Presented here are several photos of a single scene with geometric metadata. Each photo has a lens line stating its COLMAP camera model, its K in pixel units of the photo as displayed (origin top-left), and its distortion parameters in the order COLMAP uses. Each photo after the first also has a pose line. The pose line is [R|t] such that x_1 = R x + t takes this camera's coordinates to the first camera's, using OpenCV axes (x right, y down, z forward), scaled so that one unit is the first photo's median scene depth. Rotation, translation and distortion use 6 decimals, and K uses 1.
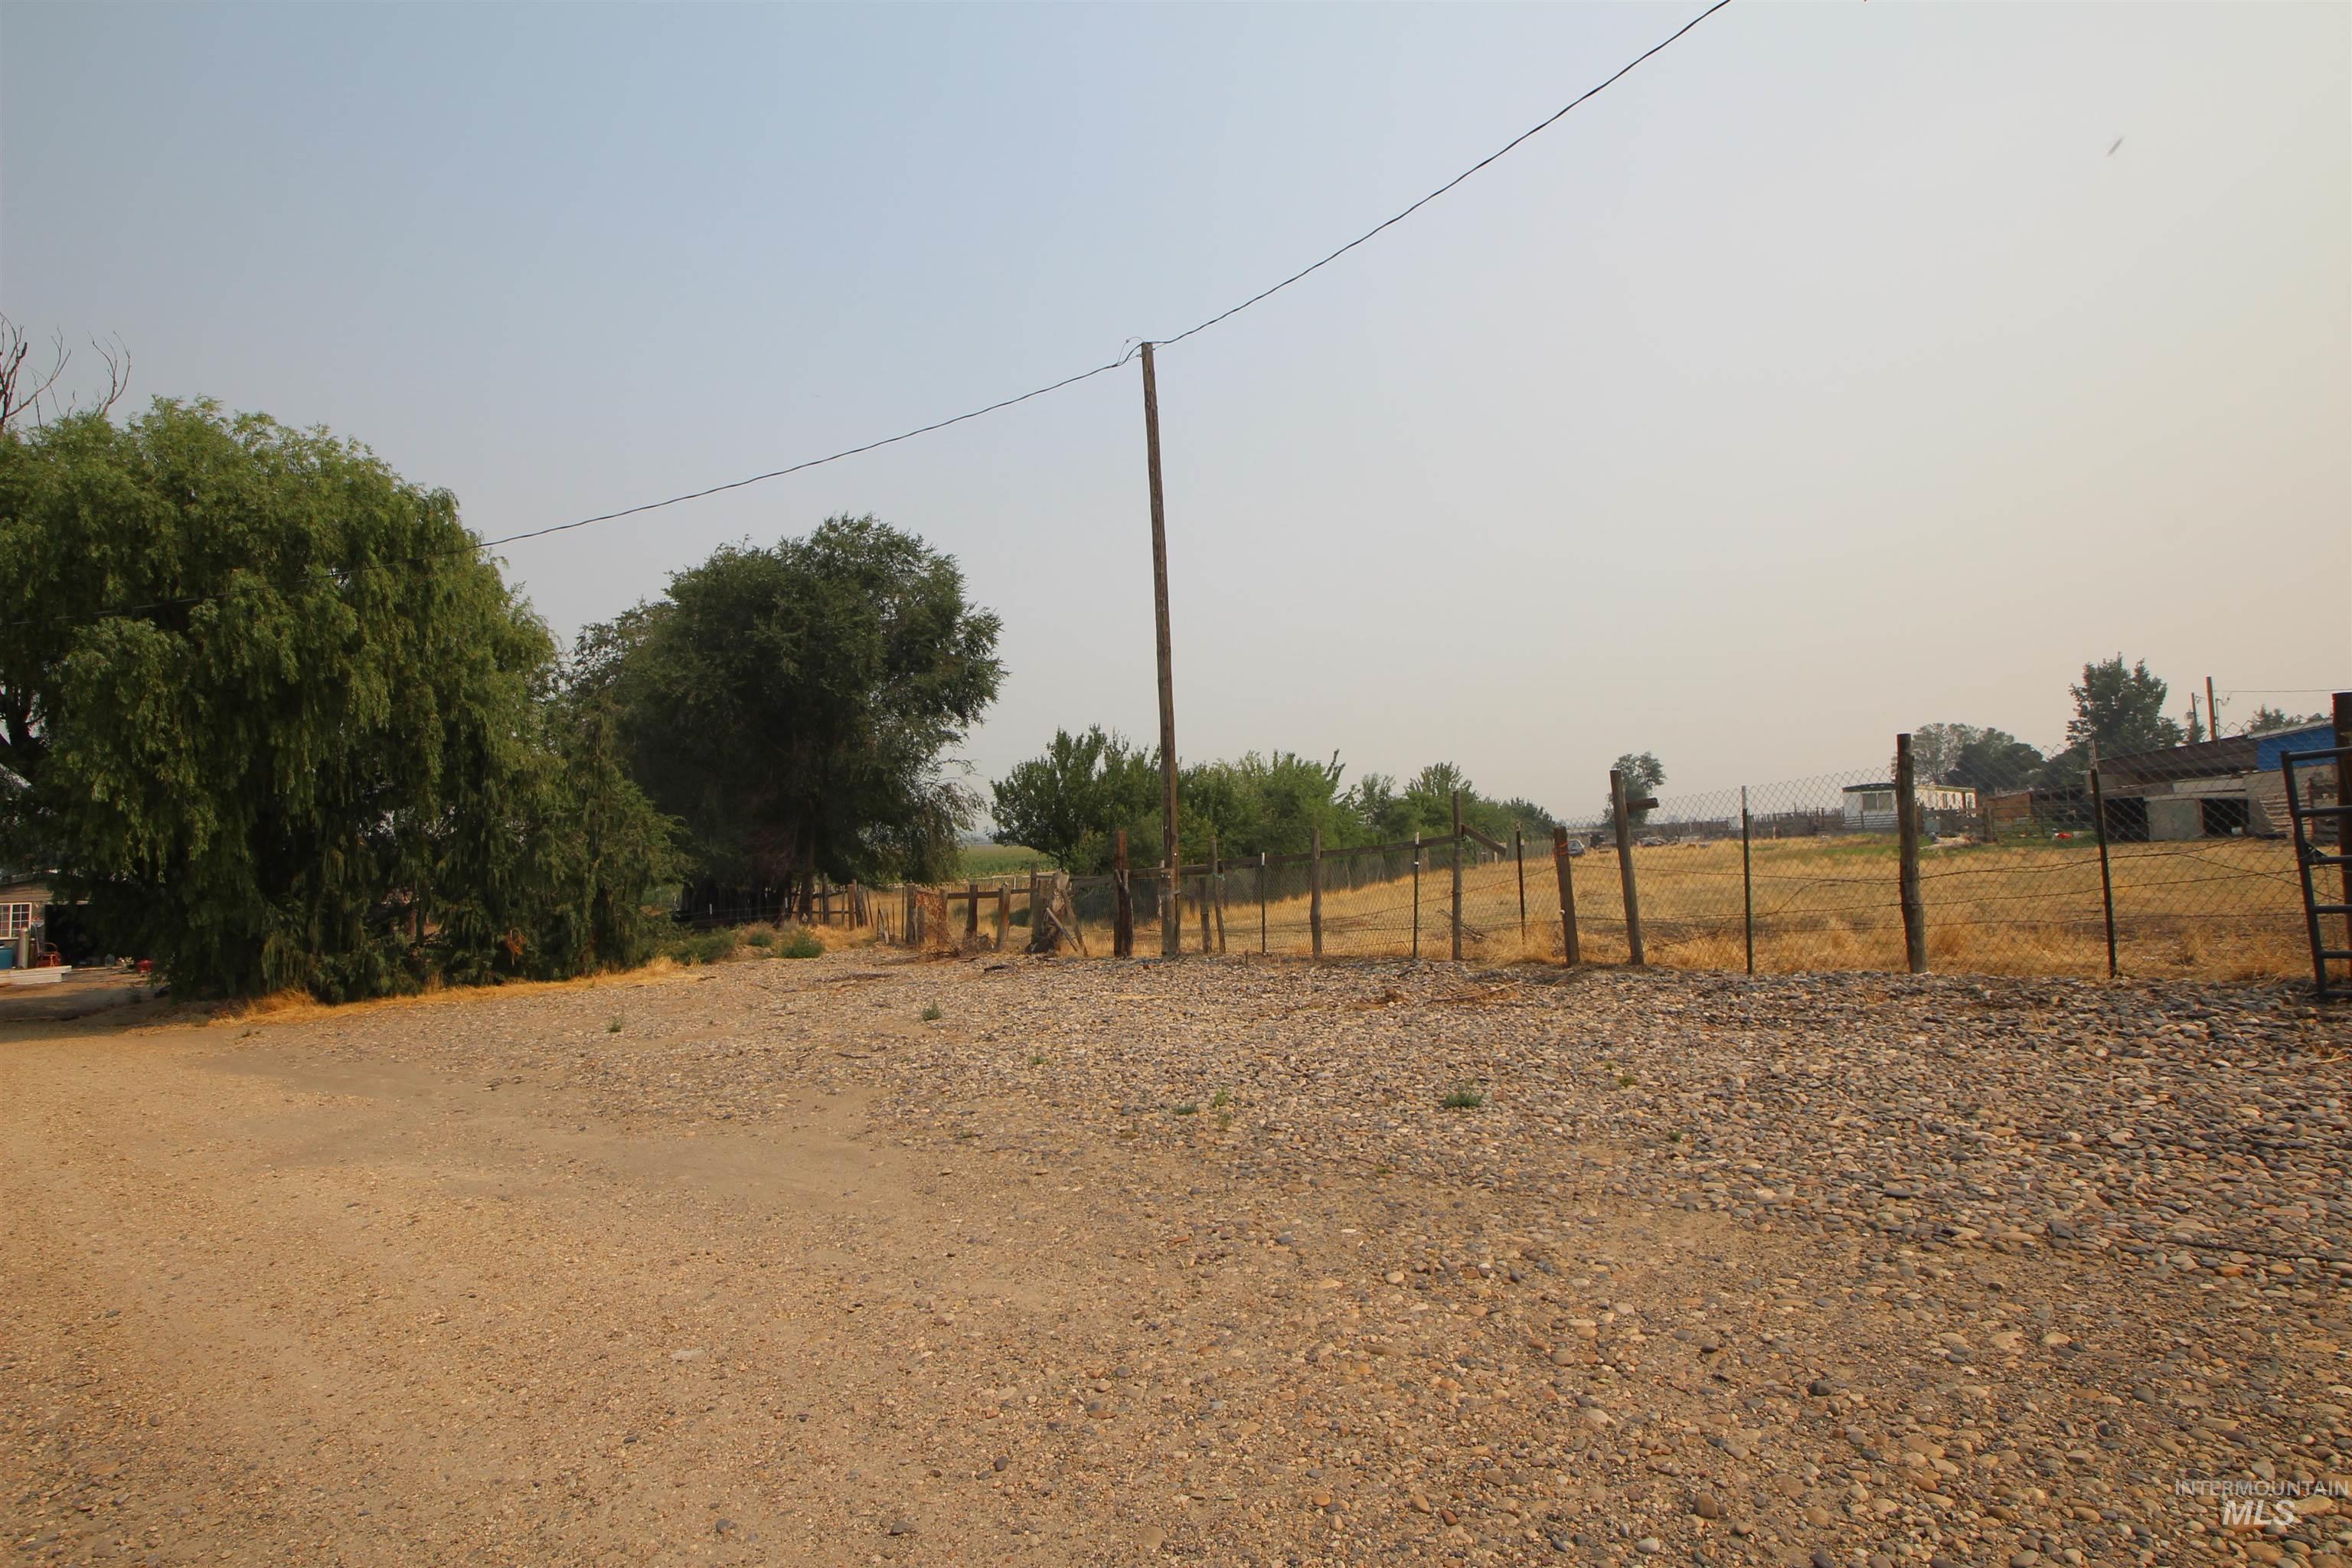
lens RADIAL K [[1075.6, 0, 1186.2], [0, 1075.6, 754.6], [0, 0, 1]] dist [0.001076, -0.020931]
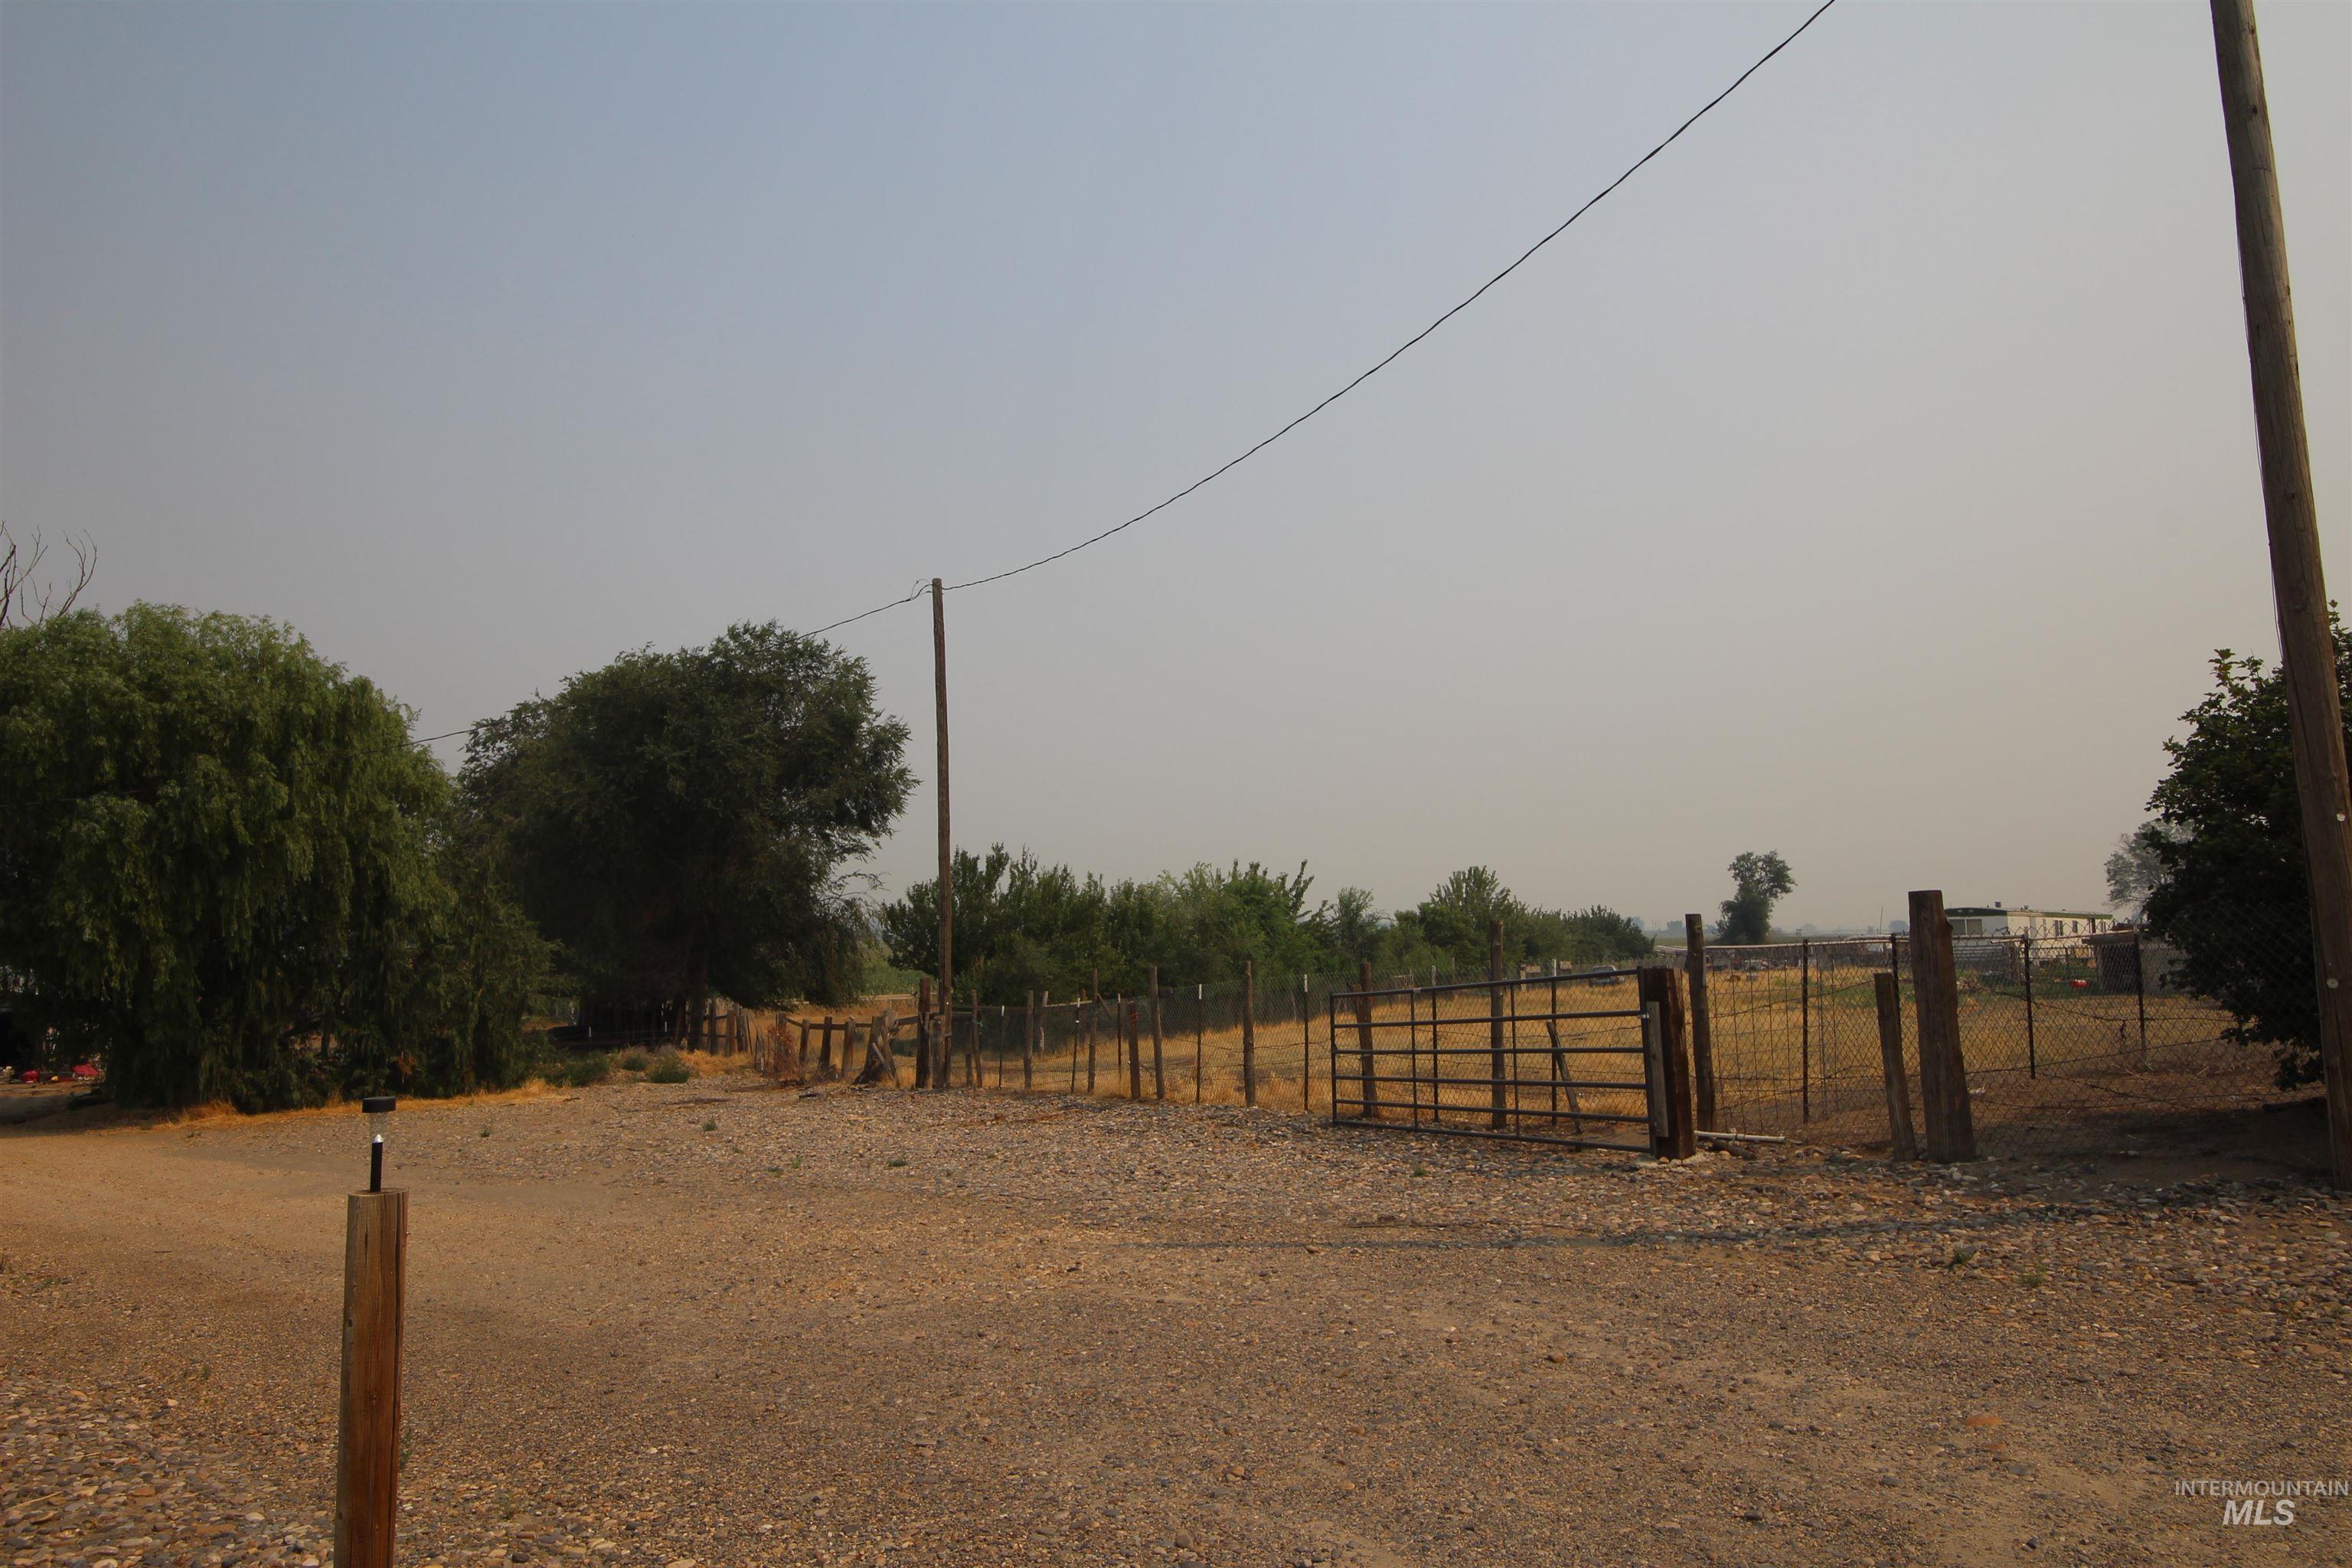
lens RADIAL K [[1408.9, 0, 1177.5], [0, 1408.9, 760.3], [0, 0, 1]] dist [0.034778, -0.045275]
pose [[0.998683, 0.014906, -0.049089, 0.236801], [-0.017169, 0.998794, -0.046006, -0.082297], [0.048344, 0.046788, 0.997734, -0.433199]]
